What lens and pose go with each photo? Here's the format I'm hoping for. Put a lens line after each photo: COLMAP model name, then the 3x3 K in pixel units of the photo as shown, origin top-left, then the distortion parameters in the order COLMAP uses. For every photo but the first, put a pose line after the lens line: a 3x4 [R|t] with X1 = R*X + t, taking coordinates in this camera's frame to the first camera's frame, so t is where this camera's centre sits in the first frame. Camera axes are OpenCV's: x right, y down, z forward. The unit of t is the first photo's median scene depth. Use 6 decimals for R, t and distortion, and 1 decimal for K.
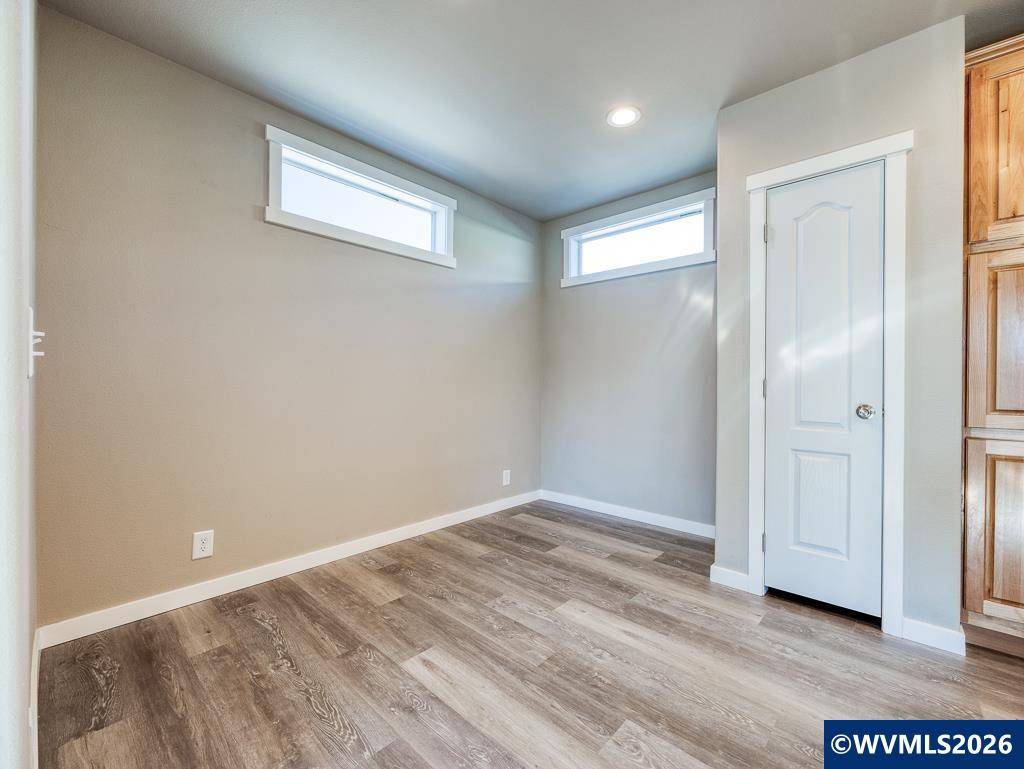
lens RADIAL K [[437.9, 0, 508.2], [0, 437.9, 385.6], [0, 0, 1]] dist [-0.000693, 0.000123]
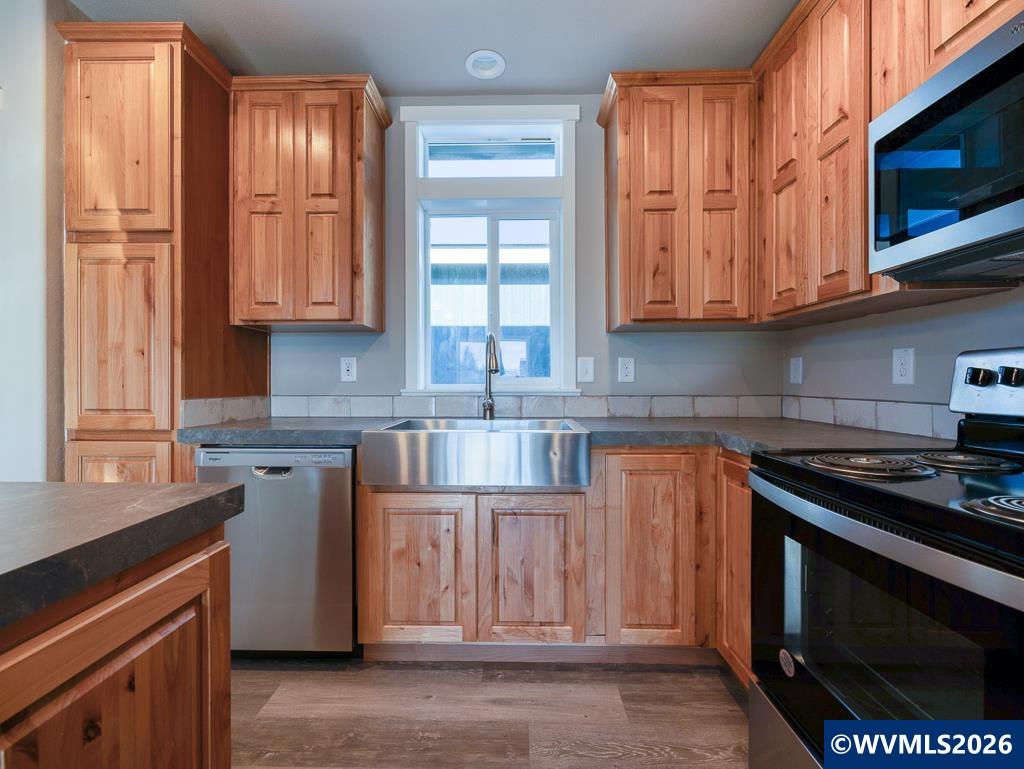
lens RADIAL K [[437.9, 0, 508.2], [0, 437.9, 385.6], [0, 0, 1]] dist [-0.000693, 0.000123]
pose [[0.742404, -0.005262, 0.669931, 0.915058], [0.007500, 0.999972, -0.000458, 0.007600], [-0.669910, 0.005364, 0.742423, -0.252411]]
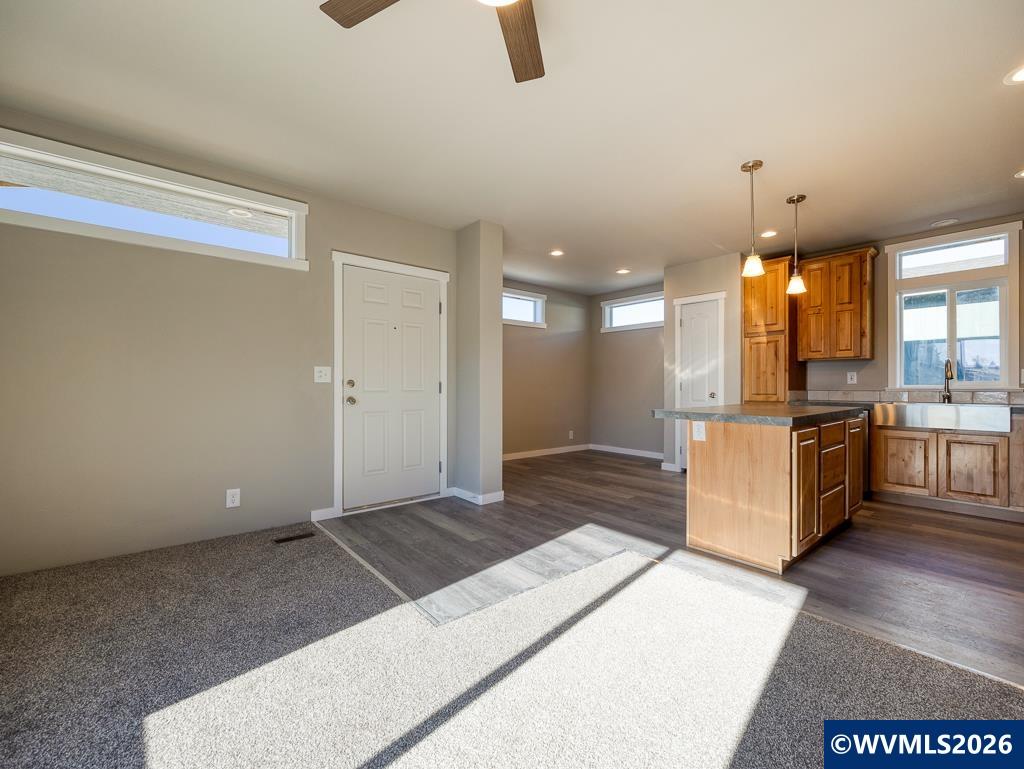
lens RADIAL K [[437.9, 0, 508.2], [0, 437.9, 385.6], [0, 0, 1]] dist [-0.000693, 0.000123]
pose [[0.992113, -0.003775, -0.125290, -0.061937], [0.003078, 0.999979, -0.005759, 0.010841], [0.125309, 0.005328, 0.992103, -1.551745]]
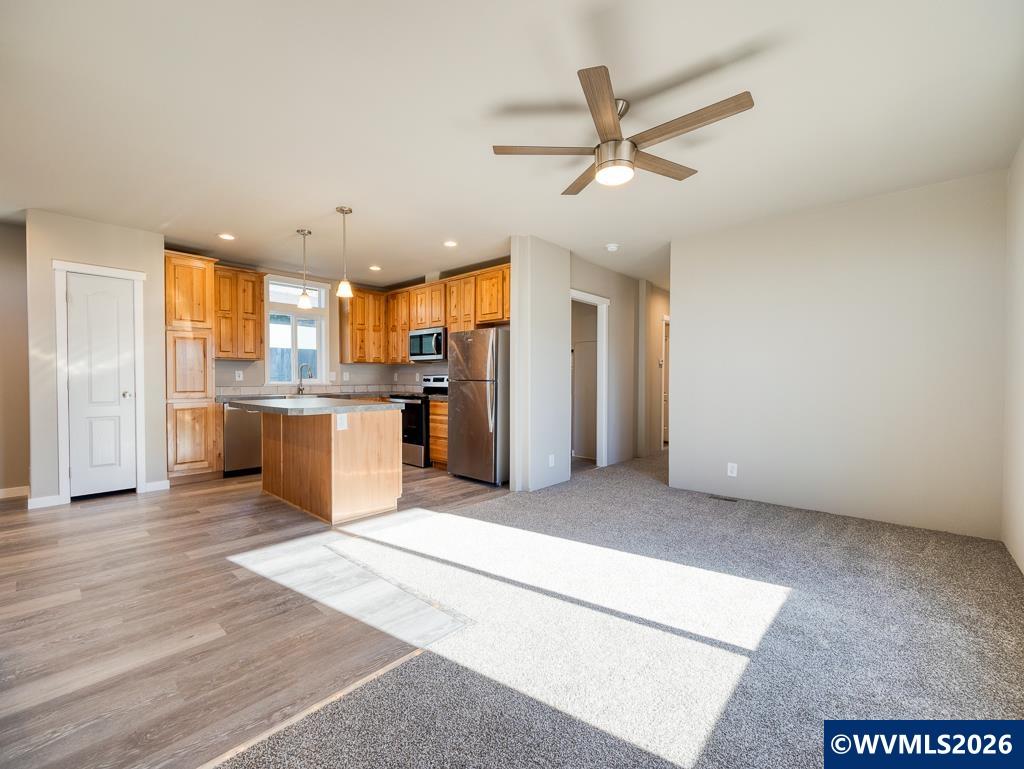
lens RADIAL K [[437.9, 0, 508.2], [0, 437.9, 385.6], [0, 0, 1]] dist [-0.000693, 0.000123]
pose [[-0.009538, -0.018097, 0.999791, -1.202496], [0.006508, 0.999814, 0.018160, -0.011790], [-0.999933, 0.006680, -0.009419, -0.758032]]
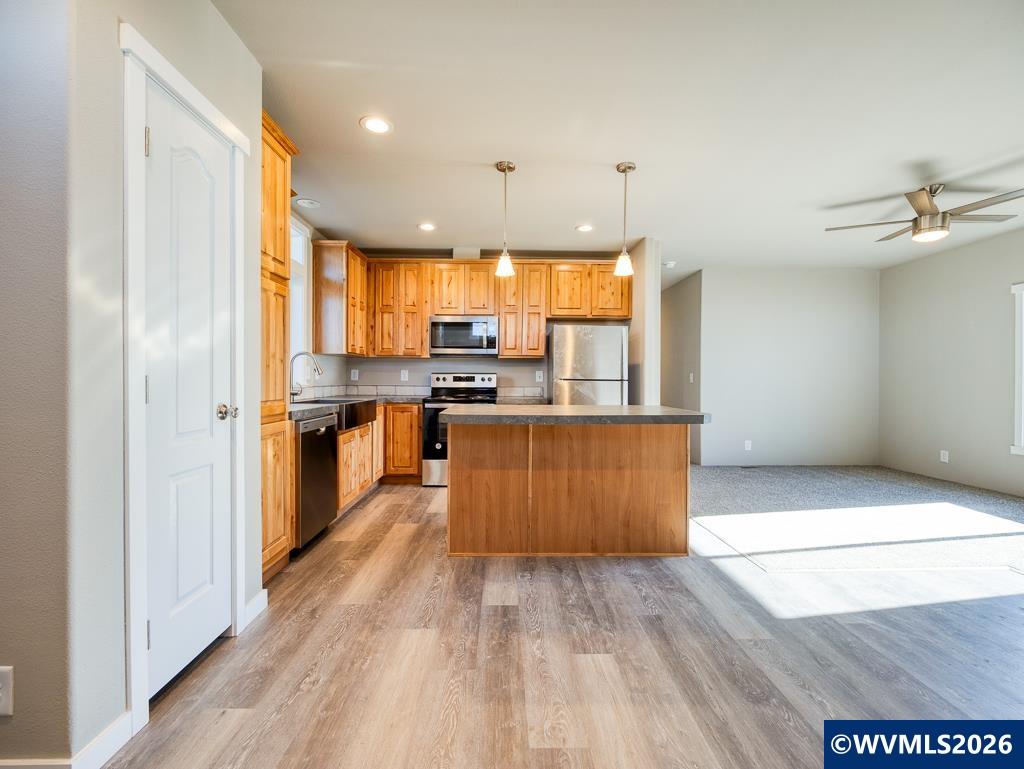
lens RADIAL K [[437.9, 0, 508.2], [0, 437.9, 385.6], [0, 0, 1]] dist [-0.000693, 0.000123]
pose [[-0.692237, -0.018189, 0.721441, -0.226584], [-0.003265, 0.999751, 0.022073, -0.017010], [-0.721663, 0.012924, -0.692124, 1.070180]]
